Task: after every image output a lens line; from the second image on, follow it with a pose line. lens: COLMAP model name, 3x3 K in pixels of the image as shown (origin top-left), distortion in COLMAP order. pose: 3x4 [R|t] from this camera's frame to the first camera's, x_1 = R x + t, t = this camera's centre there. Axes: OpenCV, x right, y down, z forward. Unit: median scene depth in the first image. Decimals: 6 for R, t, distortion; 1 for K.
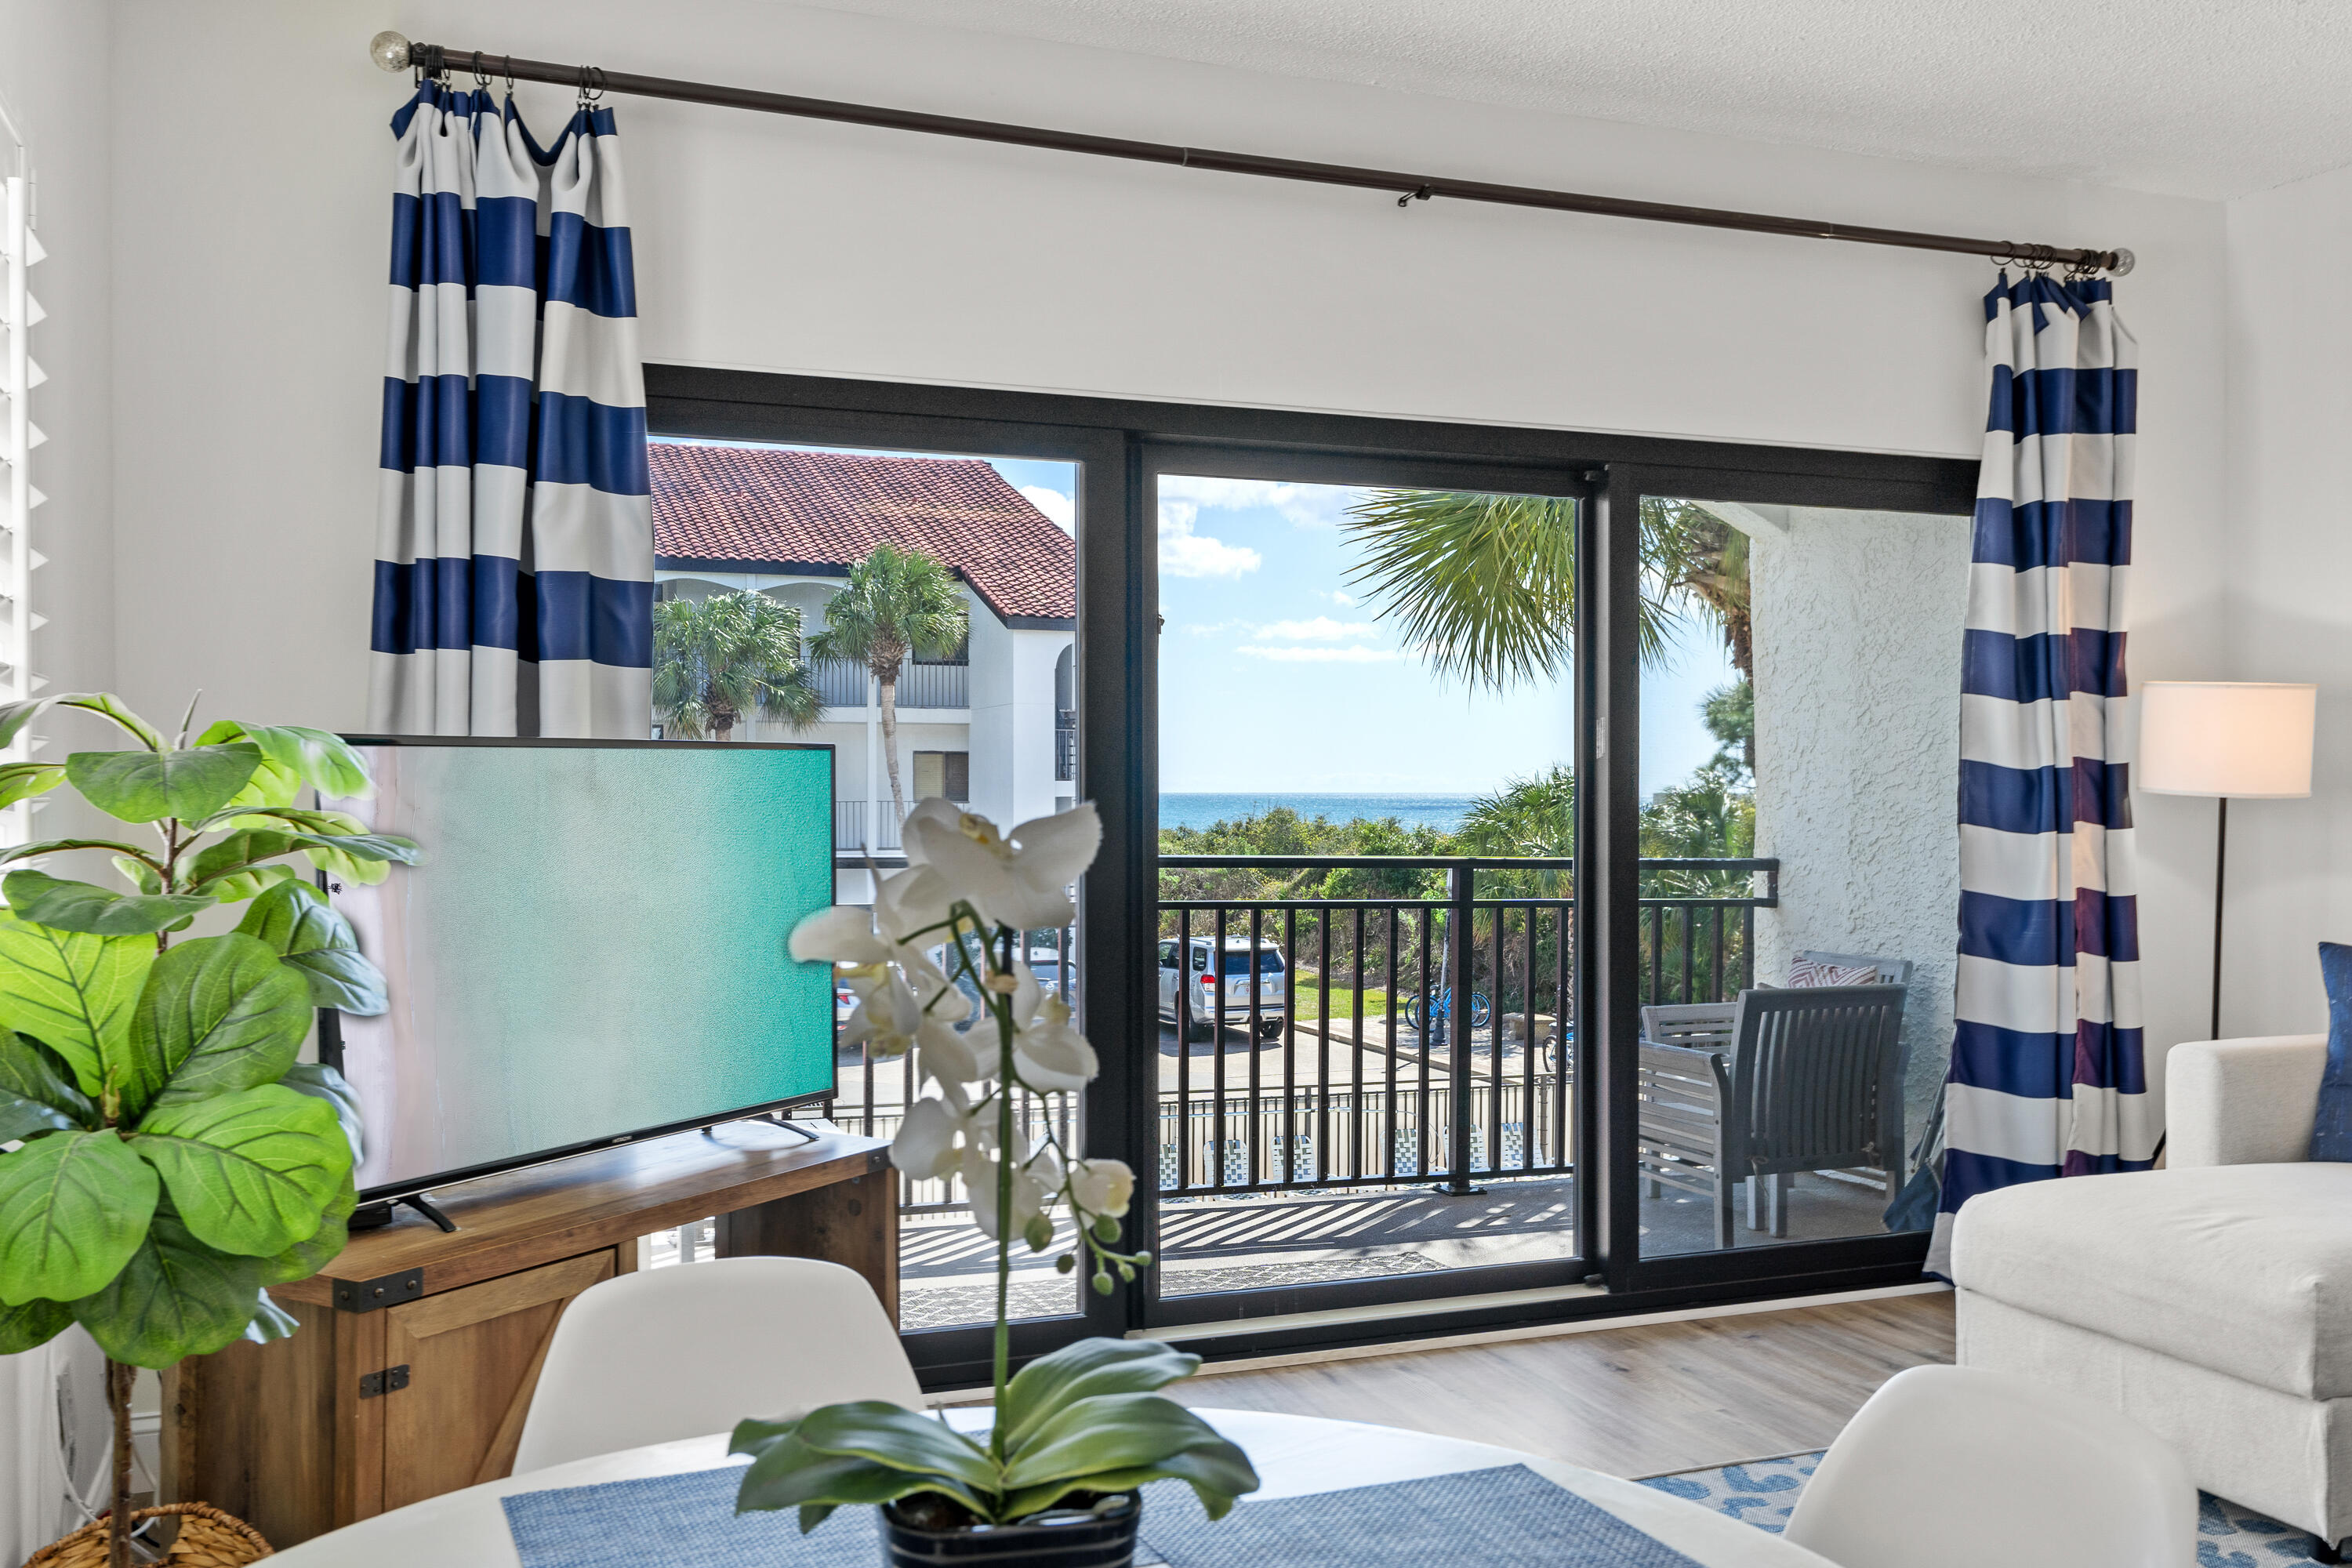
lens RADIAL K [[2029.6, 0, 1154.2], [0, 2029.6, 816.3], [0, 0, 1]] dist [0.005914, -0.001044]
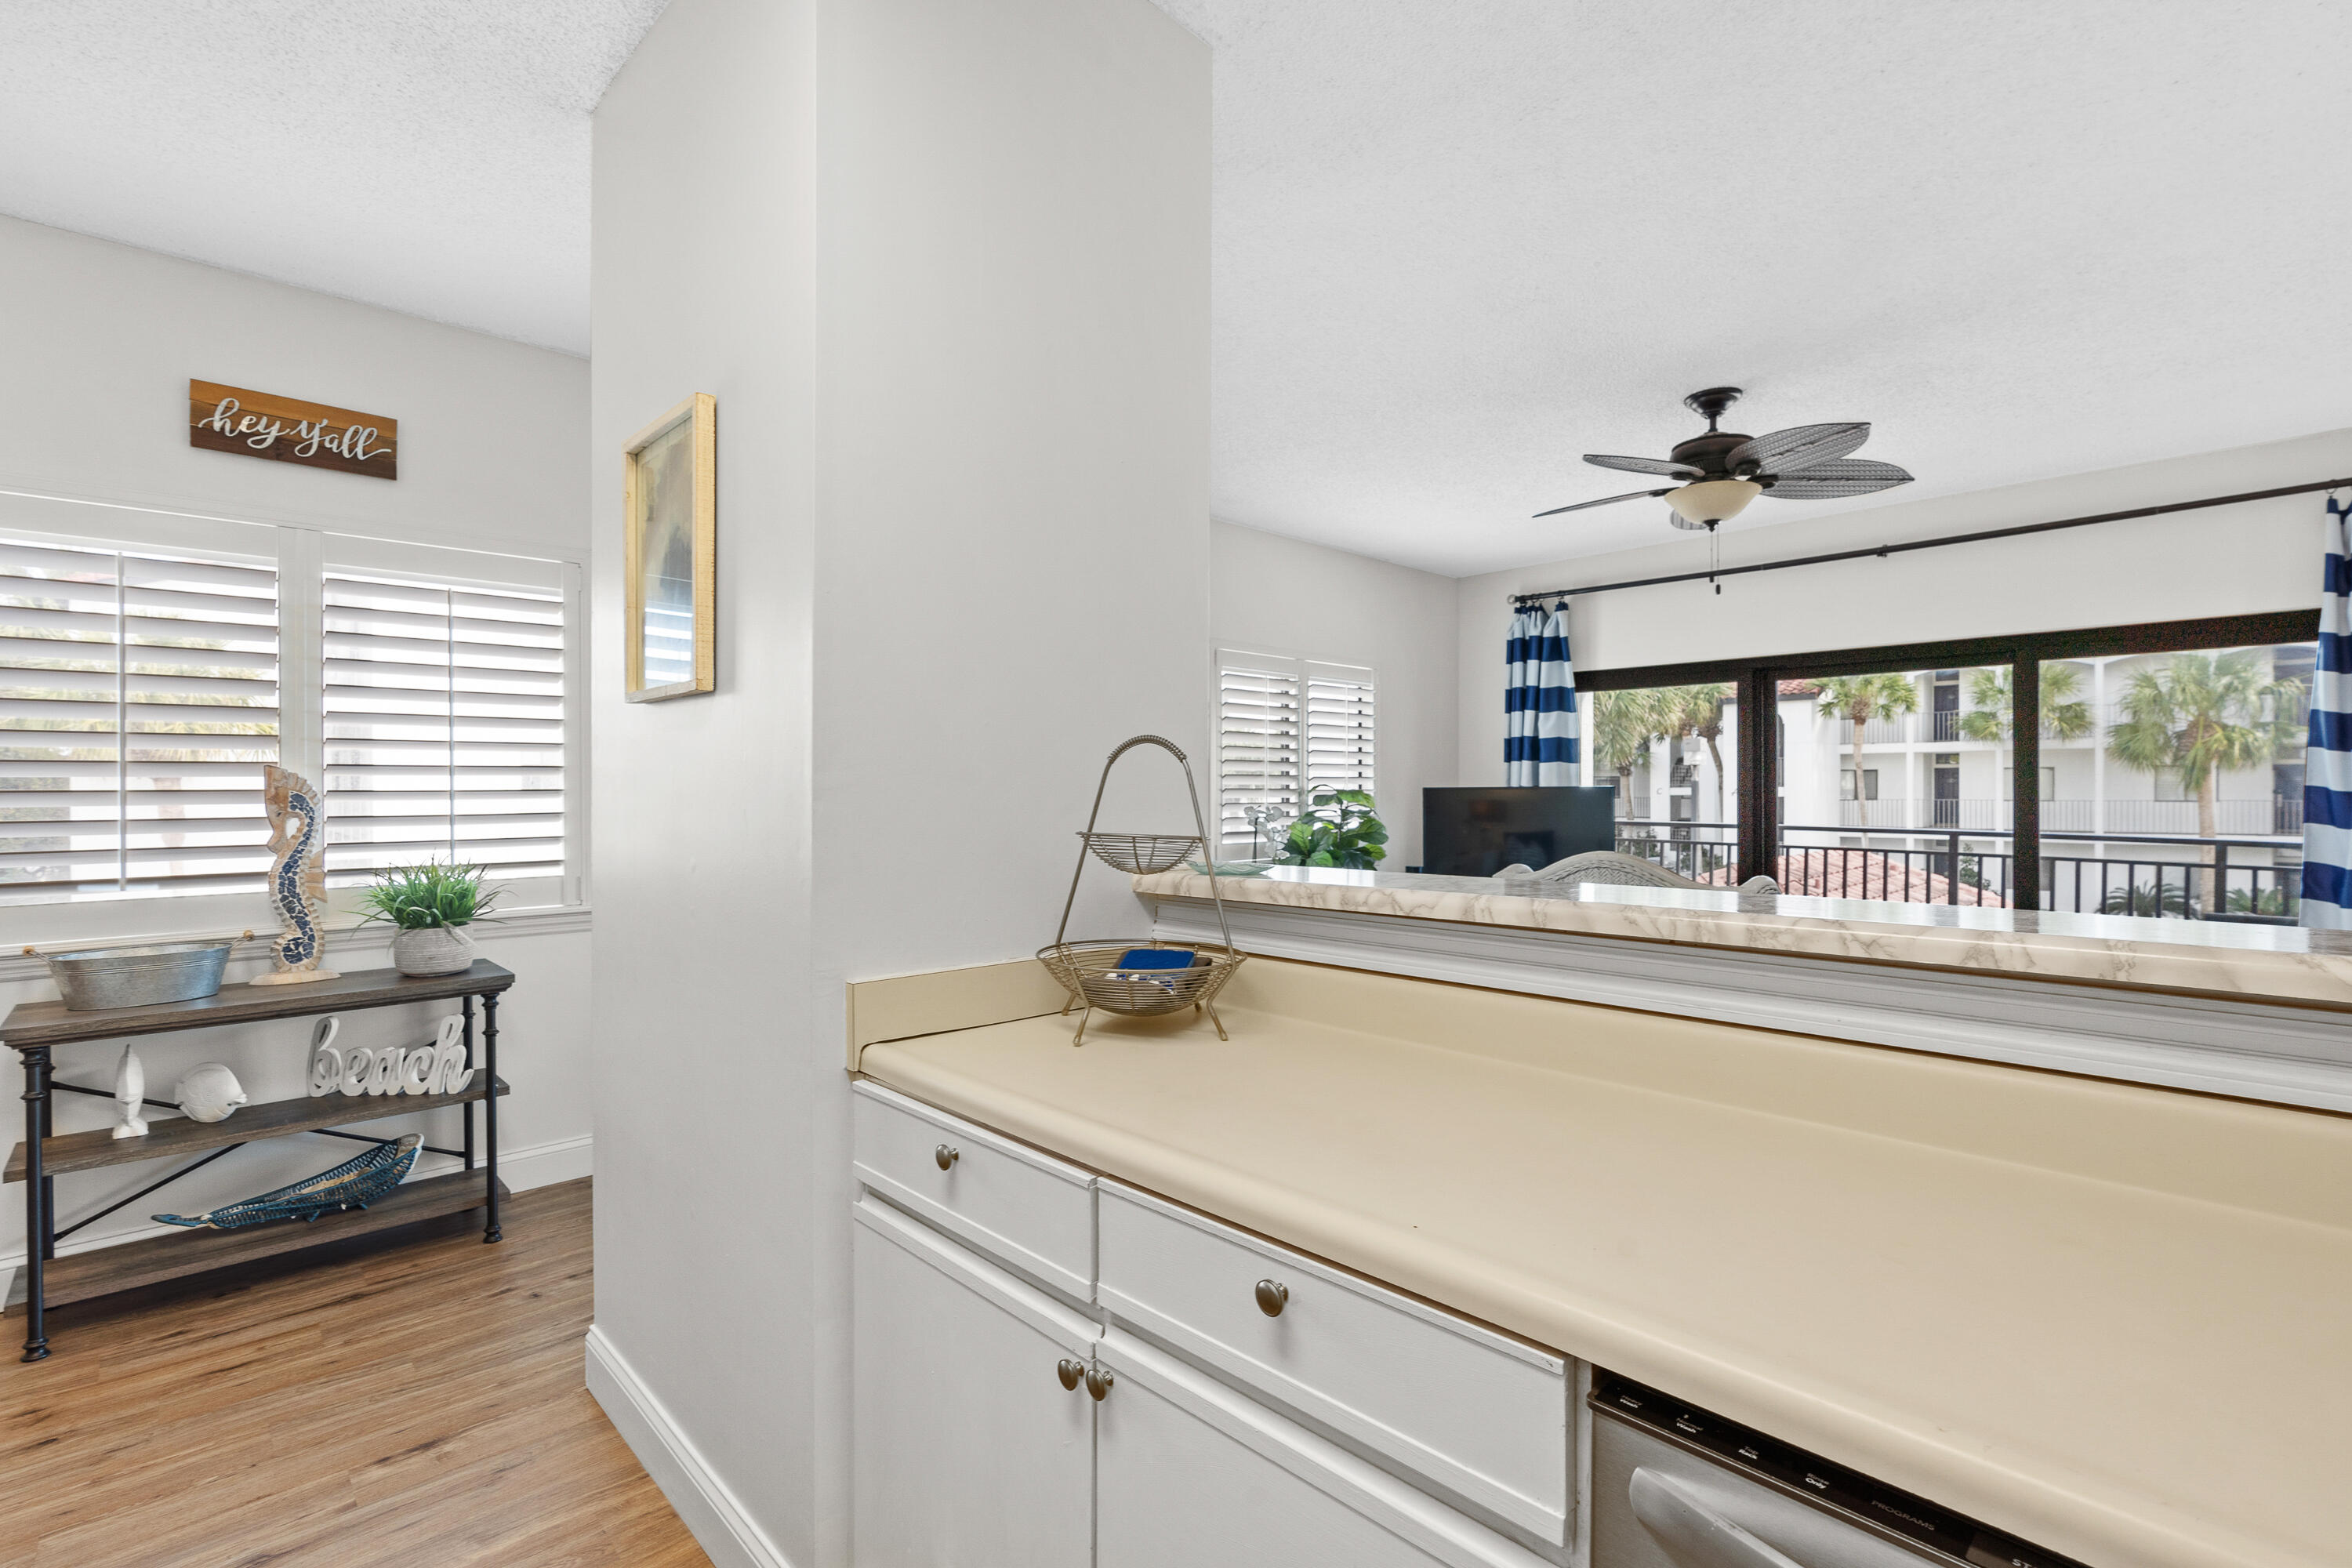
lens RADIAL K [[1063.2, 0, 1165.5], [0, 1063.2, 792.3], [0, 0, 1]] dist [-0.000506, -0.001179]
pose [[0.386275, -0.000109, -0.922384, 1.018037], [-0.011399, 0.999923, -0.004892, -0.007738], [0.922313, 0.012404, 0.386244, -0.283937]]
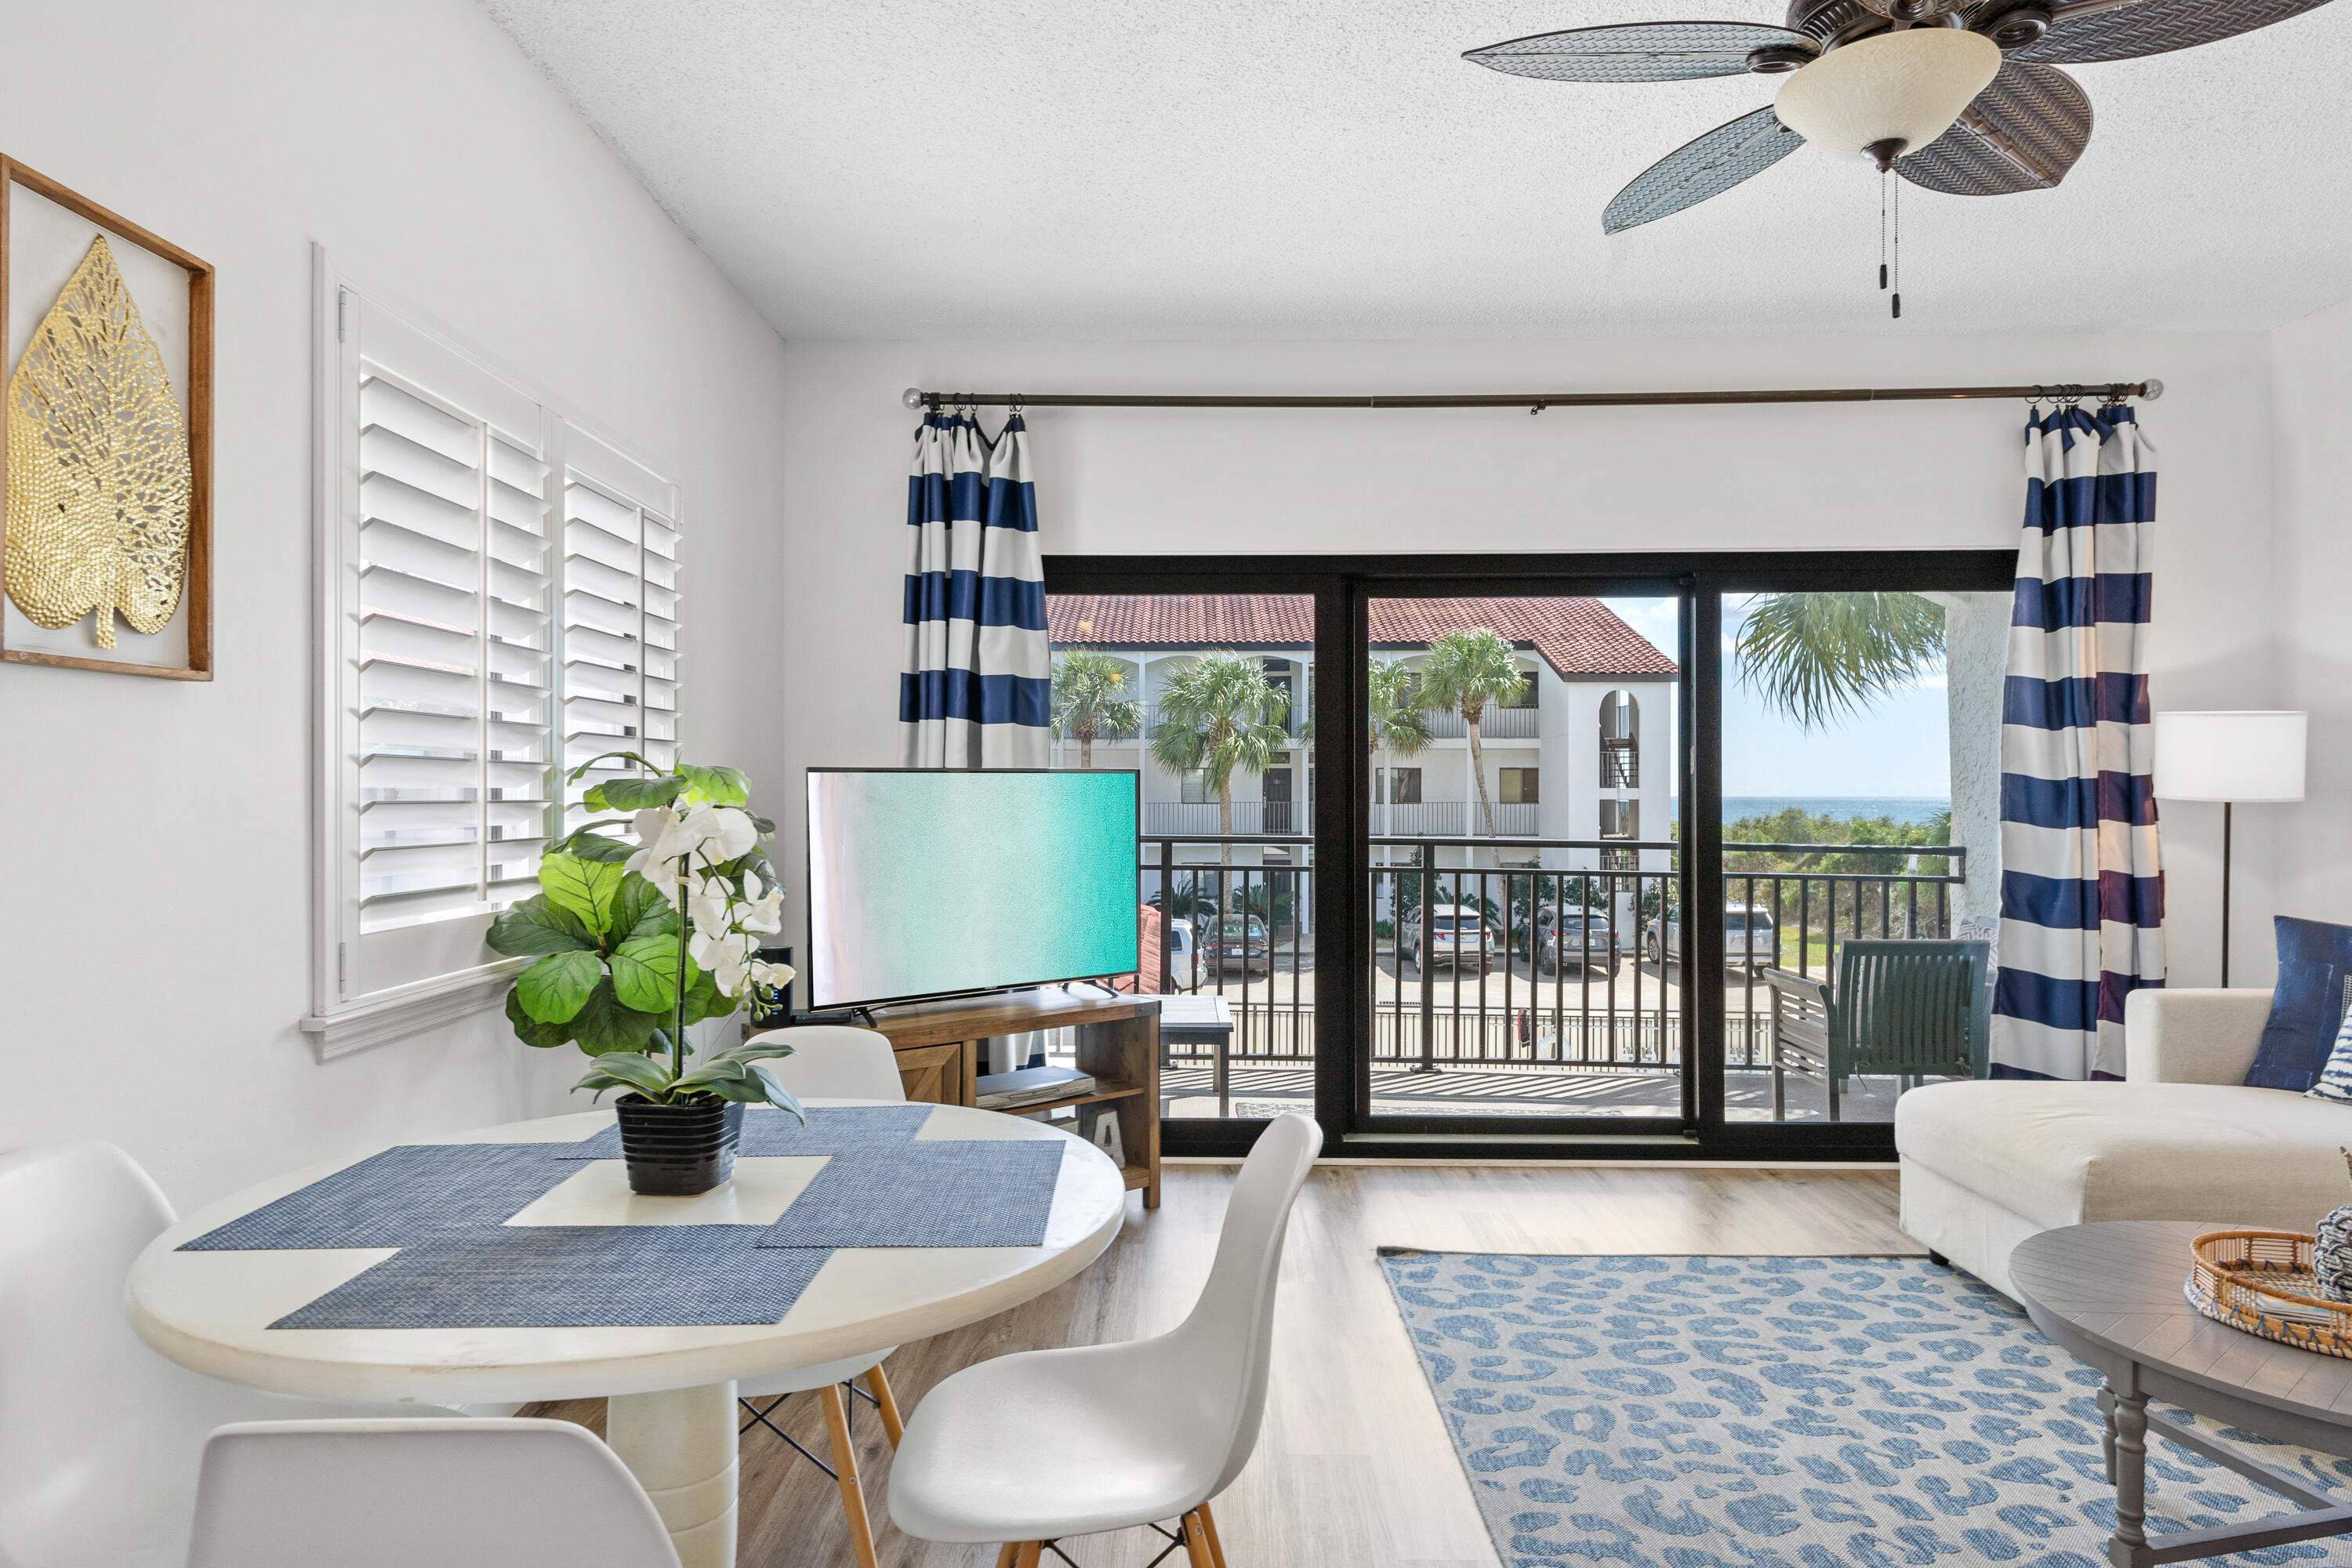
lens RADIAL K [[1381.8, 0, 1161.7], [0, 1381.8, 786.9], [0, 0, 1]] dist [0.038273, -0.027749]
pose [[0.928073, -0.002277, -0.372392, 0.268521], [-0.004632, 0.999833, -0.017657, 0.000184], [0.372370, 0.018112, 0.927908, -0.075546]]
